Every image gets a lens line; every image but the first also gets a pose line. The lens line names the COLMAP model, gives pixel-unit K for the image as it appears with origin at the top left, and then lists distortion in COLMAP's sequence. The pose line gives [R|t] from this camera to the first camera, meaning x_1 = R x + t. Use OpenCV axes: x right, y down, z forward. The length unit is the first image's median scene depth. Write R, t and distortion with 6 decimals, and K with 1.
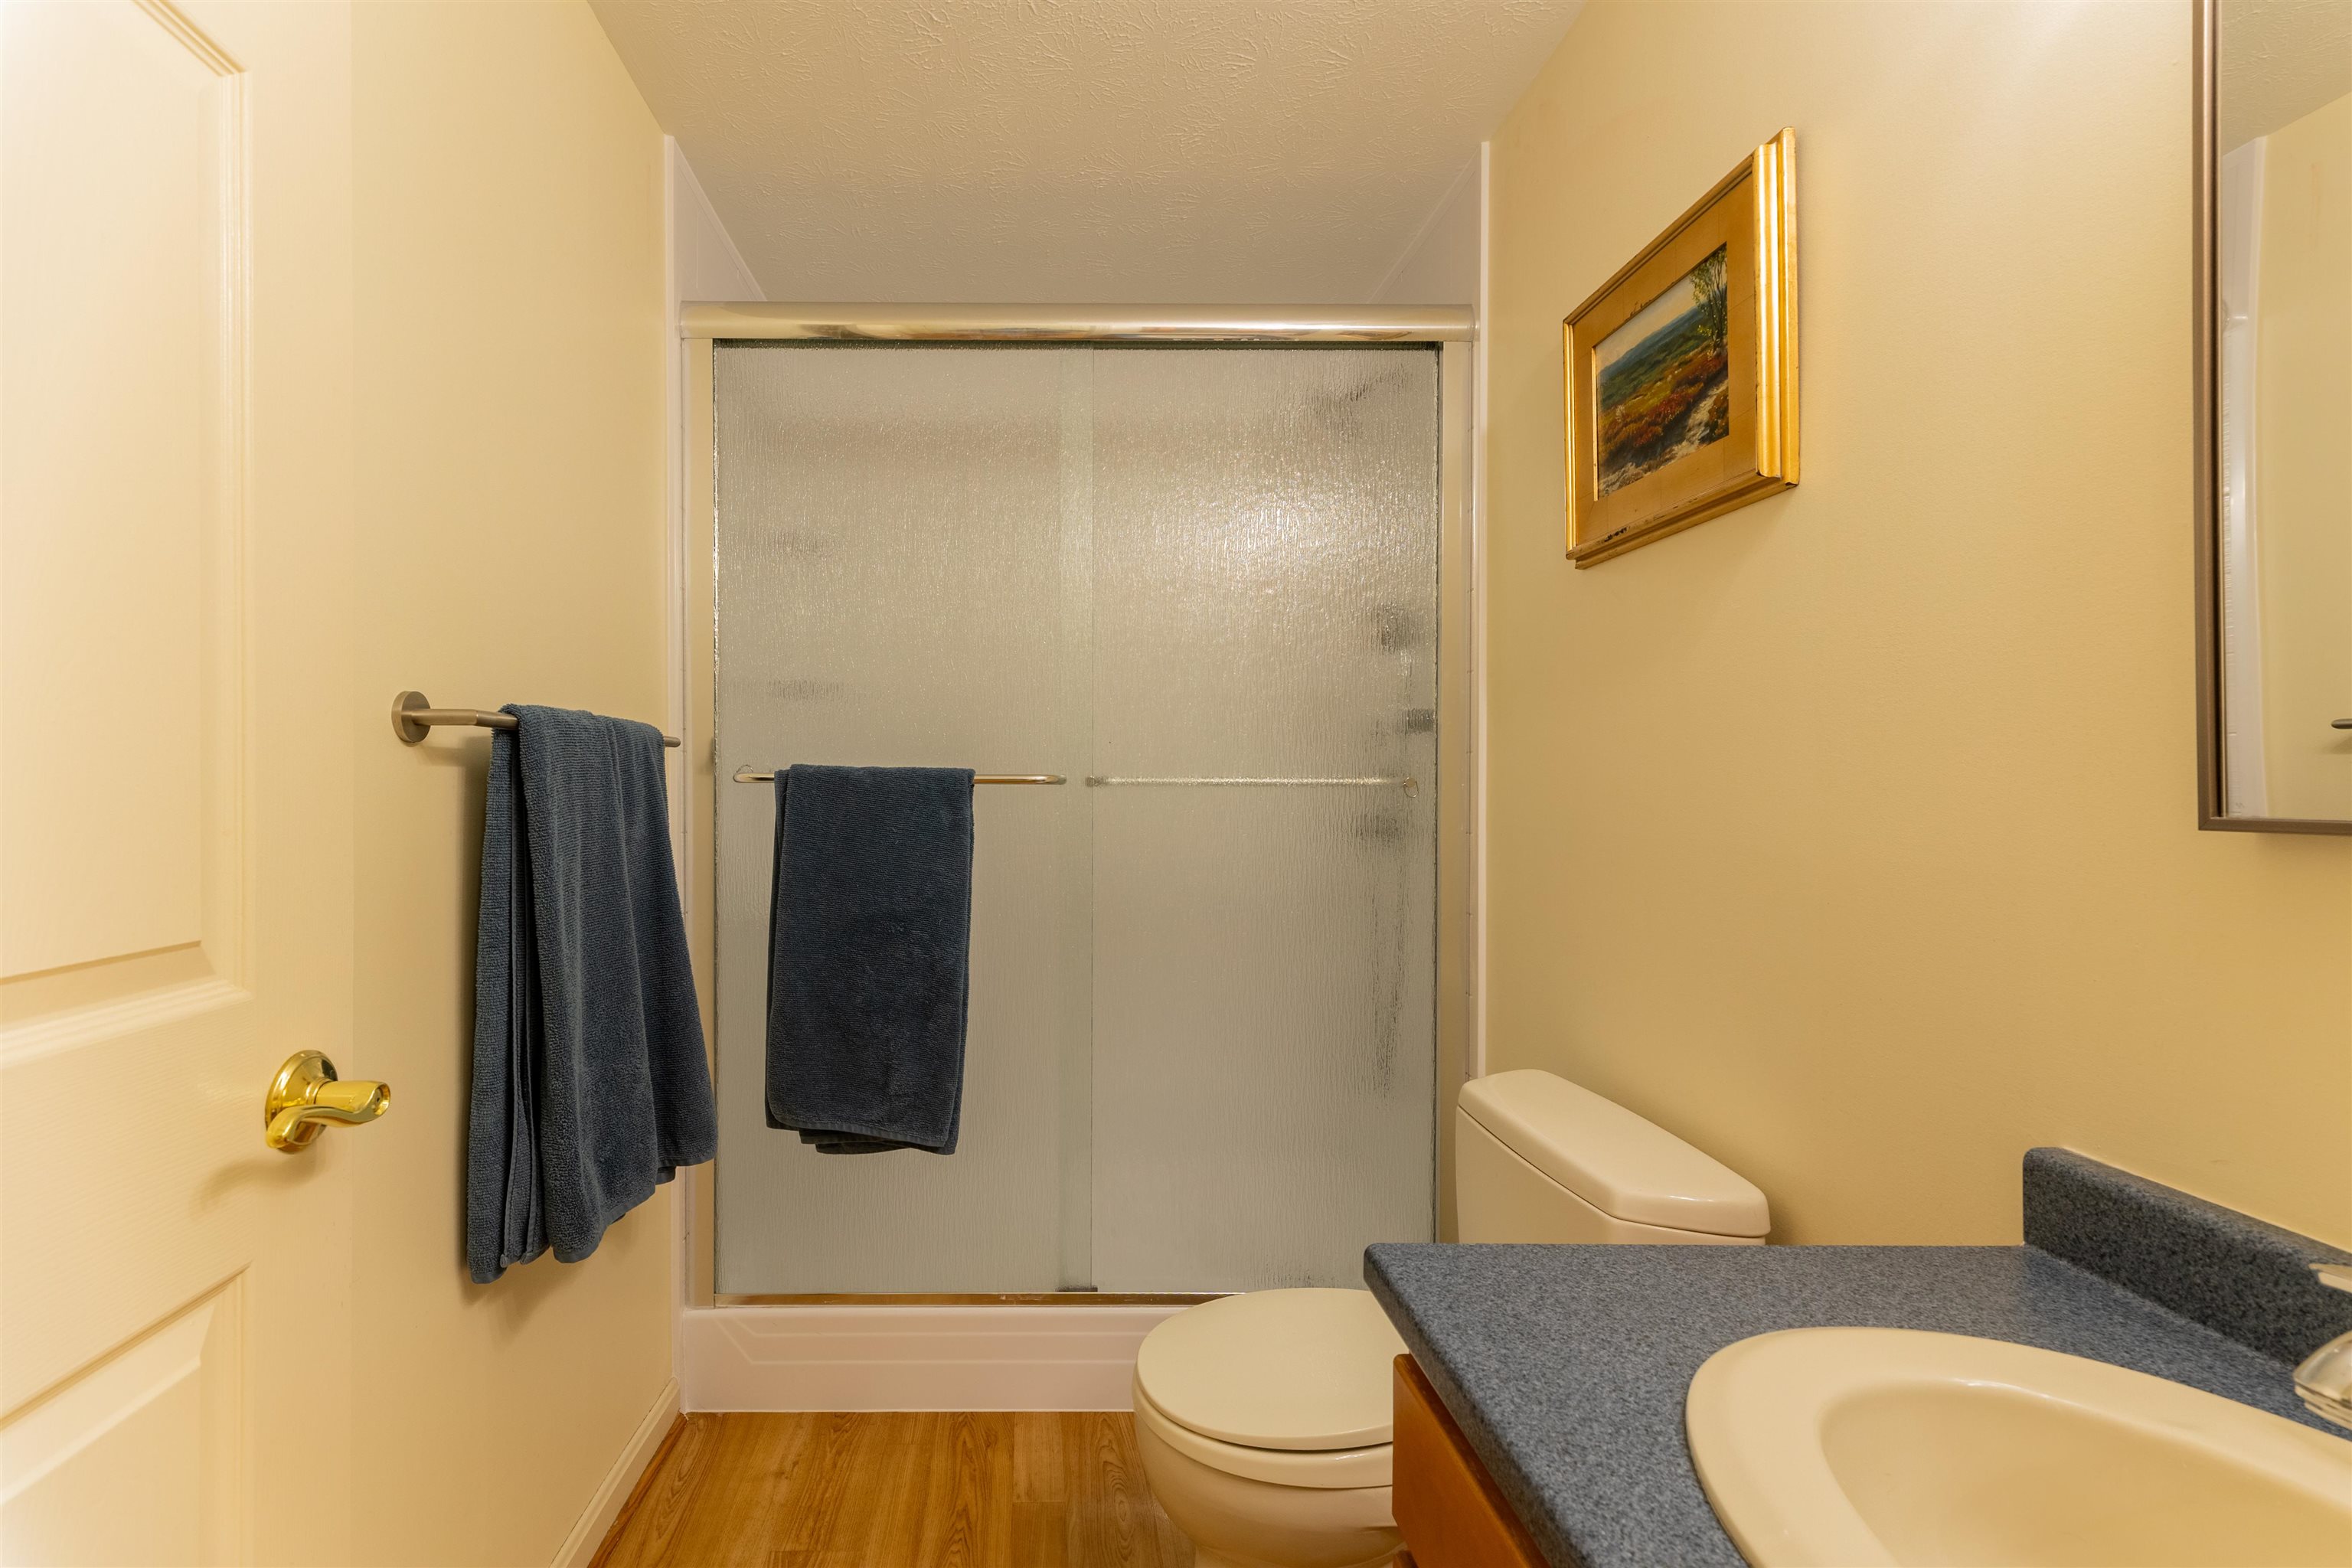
lens RADIAL K [[1081.3, 0, 1177.7], [0, 1081.3, 782.9], [0, 0, 1]] dist [0.000356, -0.001557]
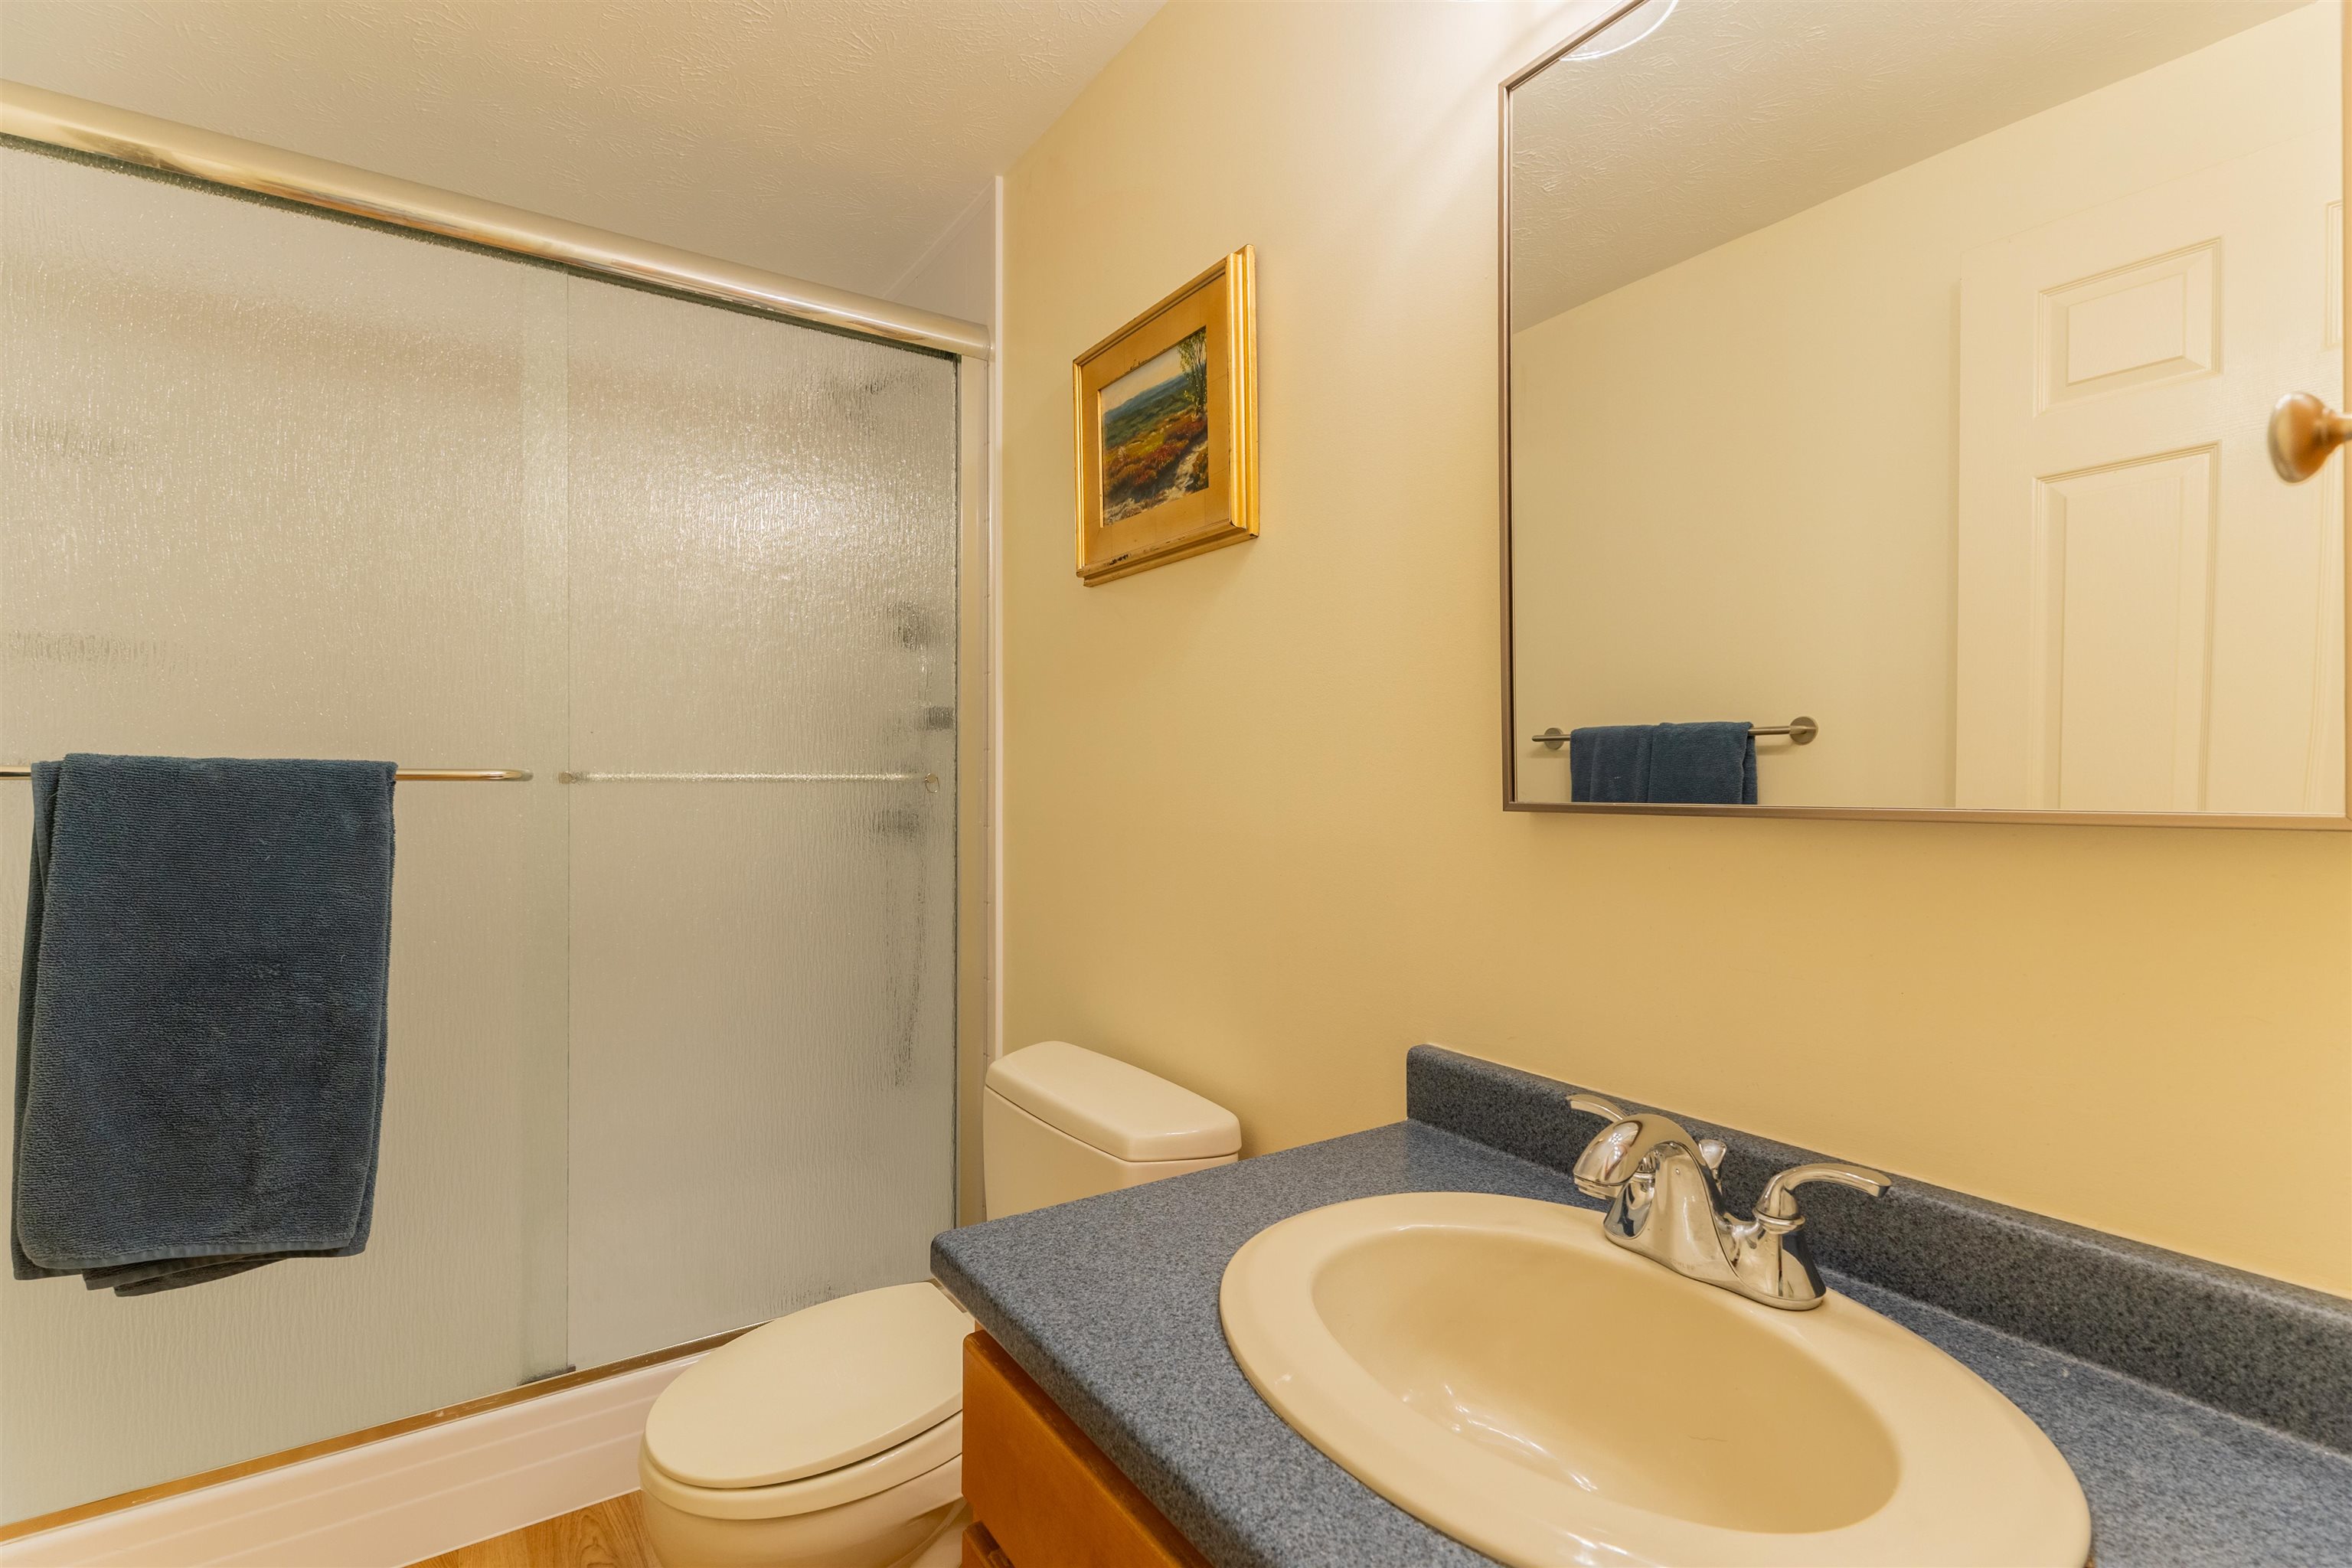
lens RADIAL K [[1048.1, 0, 1169.9], [0, 1048.1, 774.3], [0, 0, 1]] dist [-0.002372, -0.000257]
pose [[0.838398, 0.000533, 0.545059, -0.144131], [0.000629, 0.999998, -0.001946, -0.002224], [-0.545059, 0.001974, 0.838396, 0.047879]]
